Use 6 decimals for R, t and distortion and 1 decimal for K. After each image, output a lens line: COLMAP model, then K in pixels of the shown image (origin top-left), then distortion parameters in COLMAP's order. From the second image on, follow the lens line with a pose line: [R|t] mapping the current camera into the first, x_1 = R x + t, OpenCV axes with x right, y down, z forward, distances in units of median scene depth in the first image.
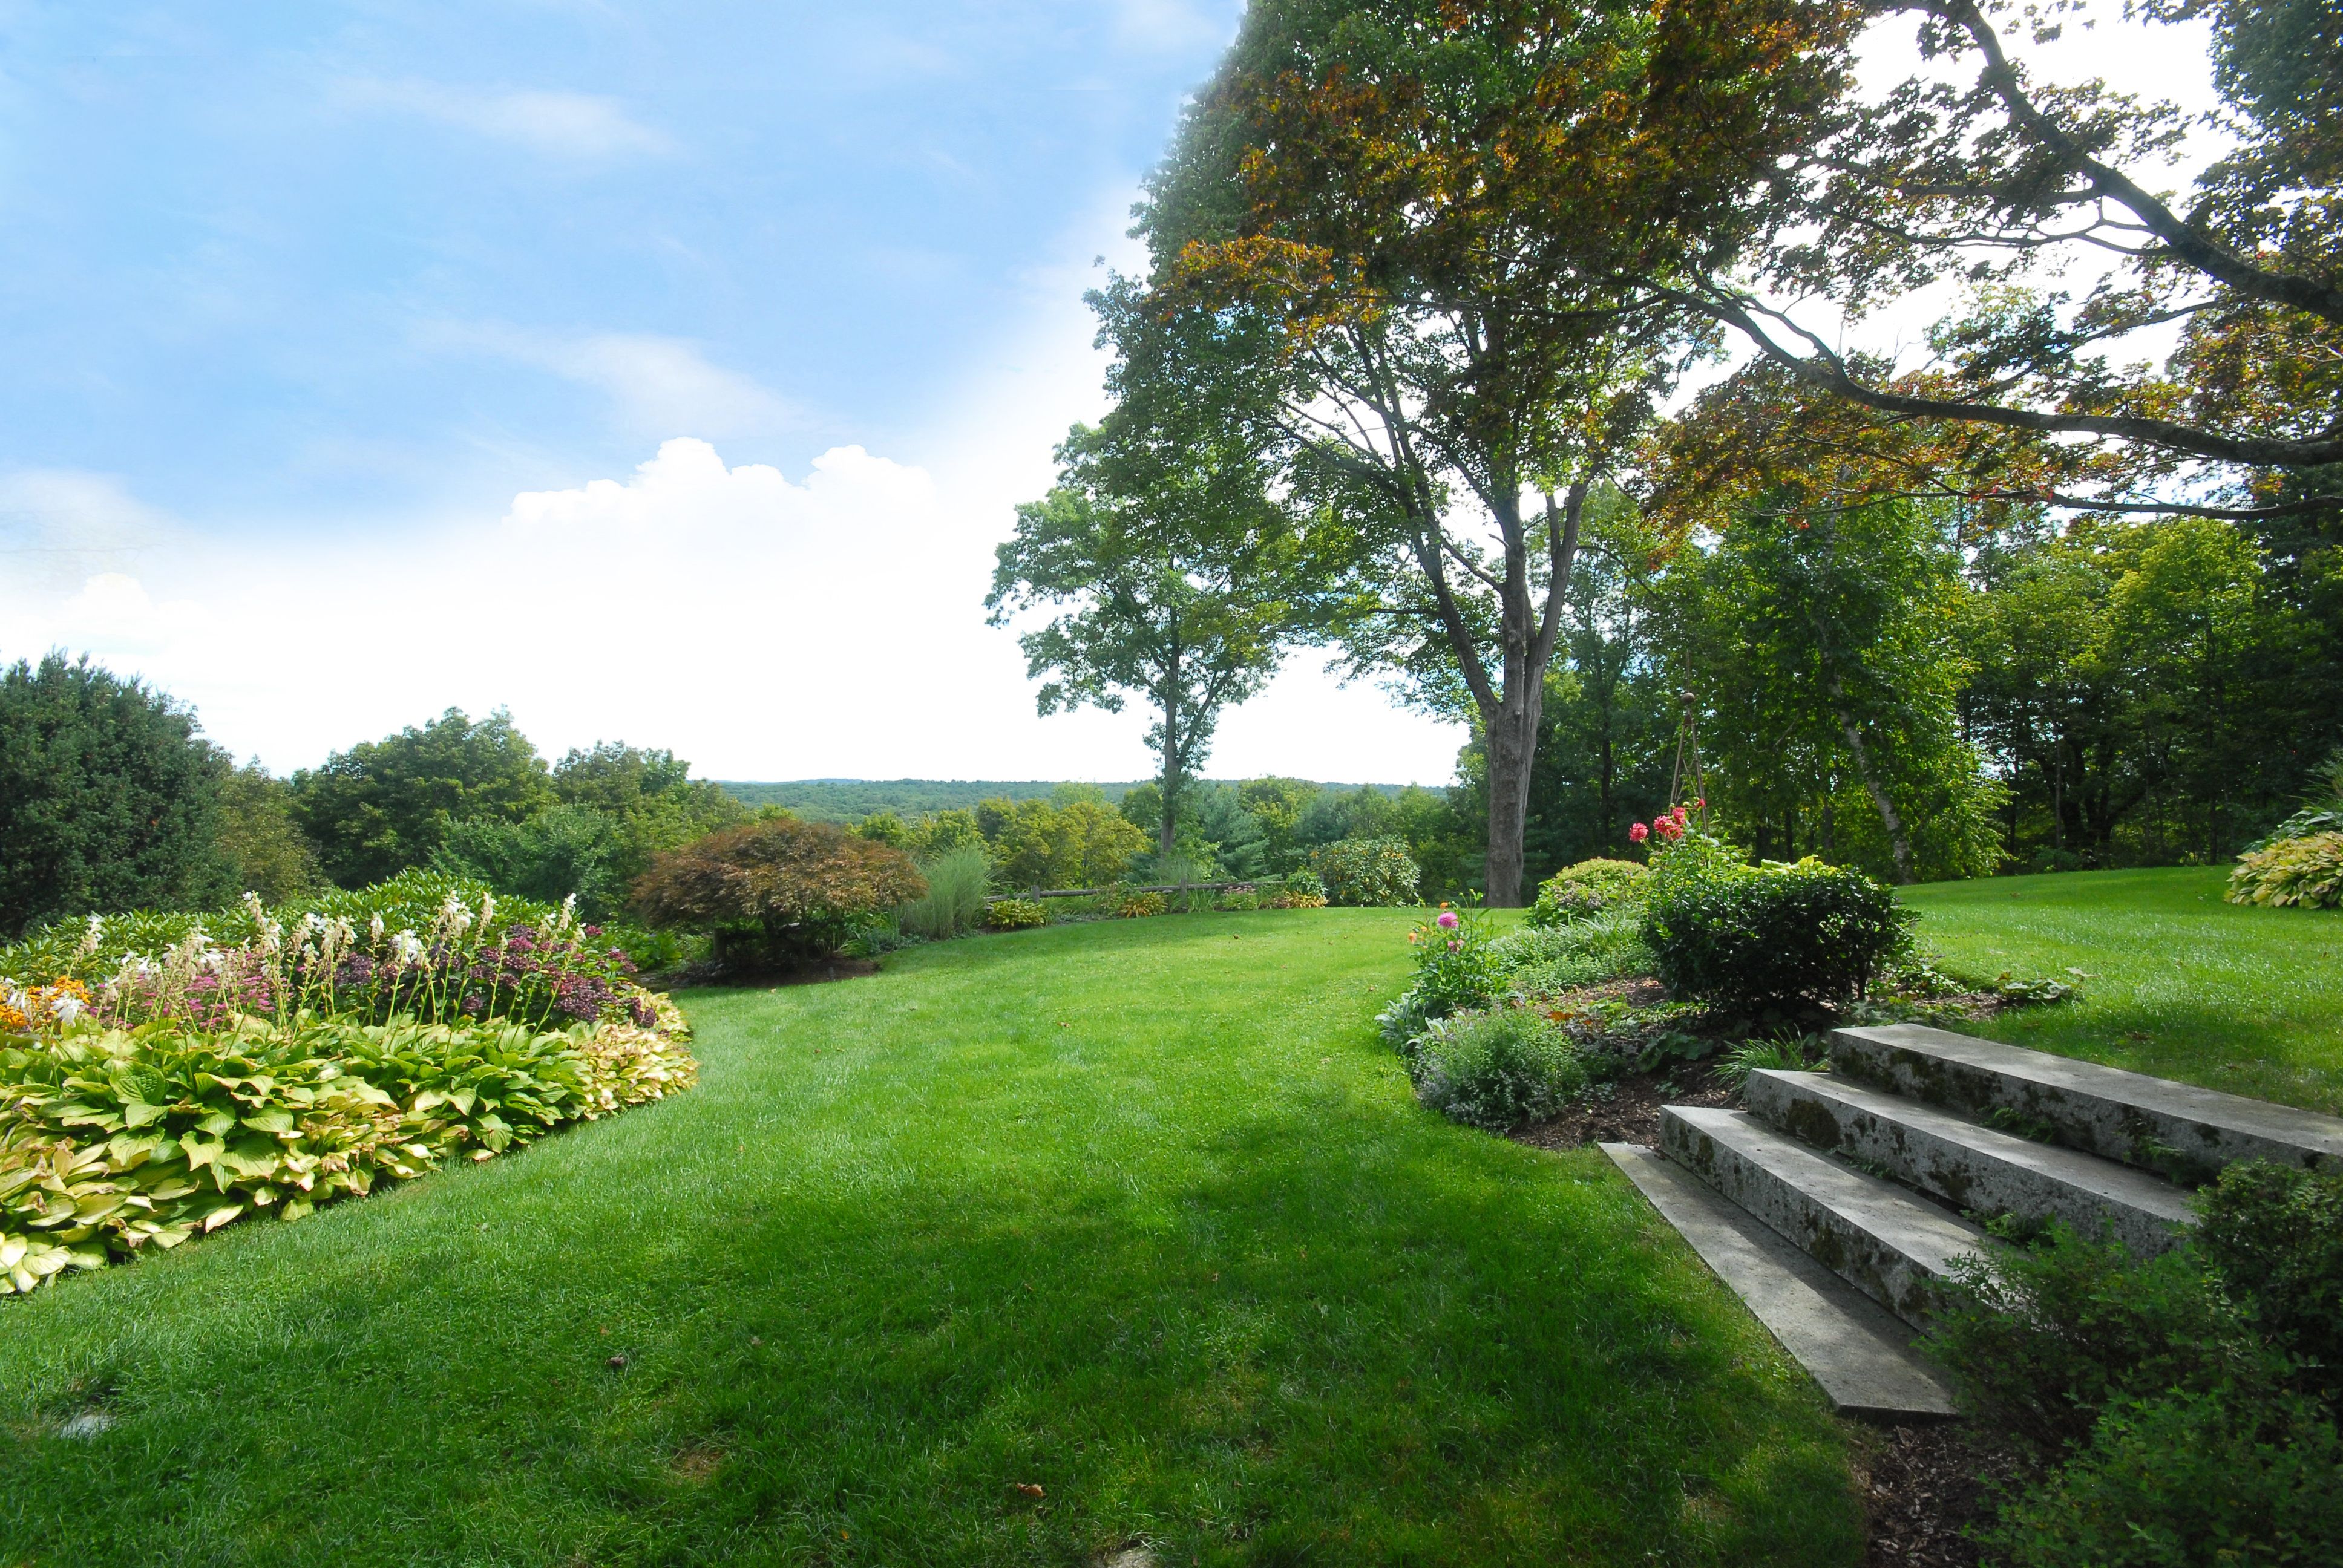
lens RADIAL K [[1092.0, 0, 1177.7], [0, 1092.0, 725.8], [0, 0, 1]] dist [-0.000289, -0.010081]
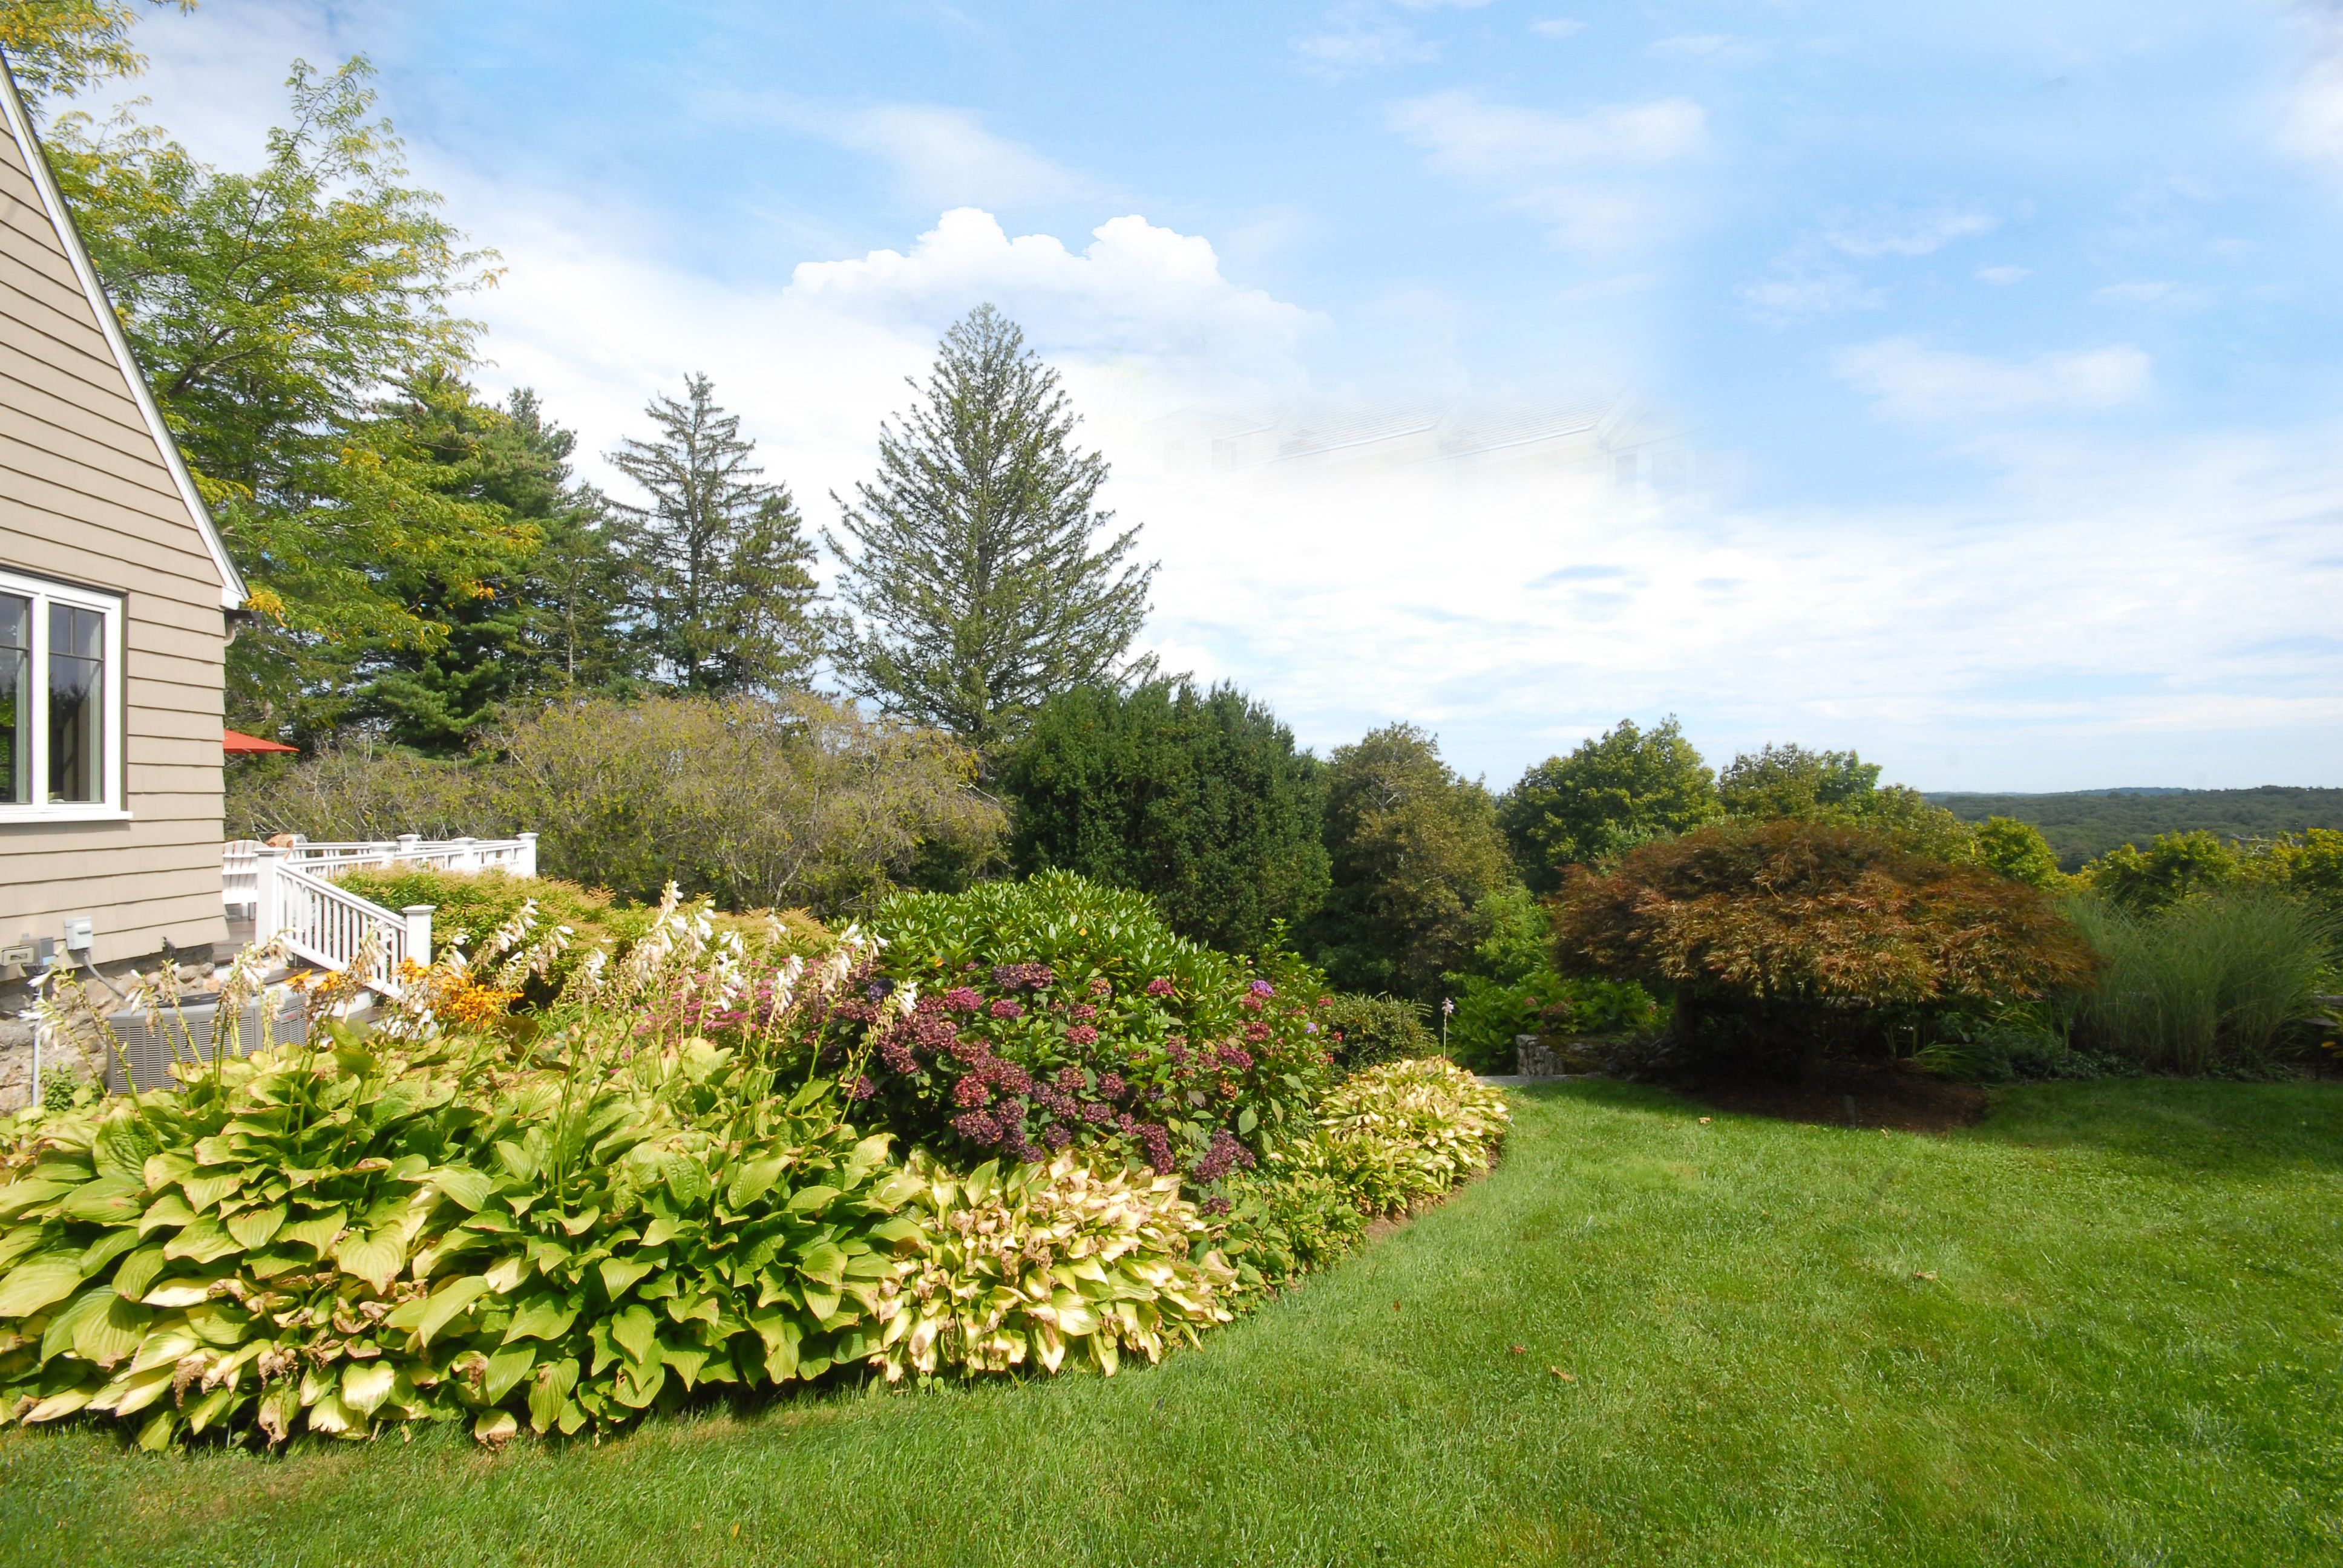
lens RADIAL K [[1048.5, 0, 1171.5], [0, 1048.5, 784.0], [0, 0, 1]] dist [0.001059, -0.007108]
pose [[0.474332, -0.018672, -0.880148, -0.007442], [0.049161, 0.998777, 0.005306, 0.018845], [0.878972, -0.045785, 0.474670, 0.179573]]
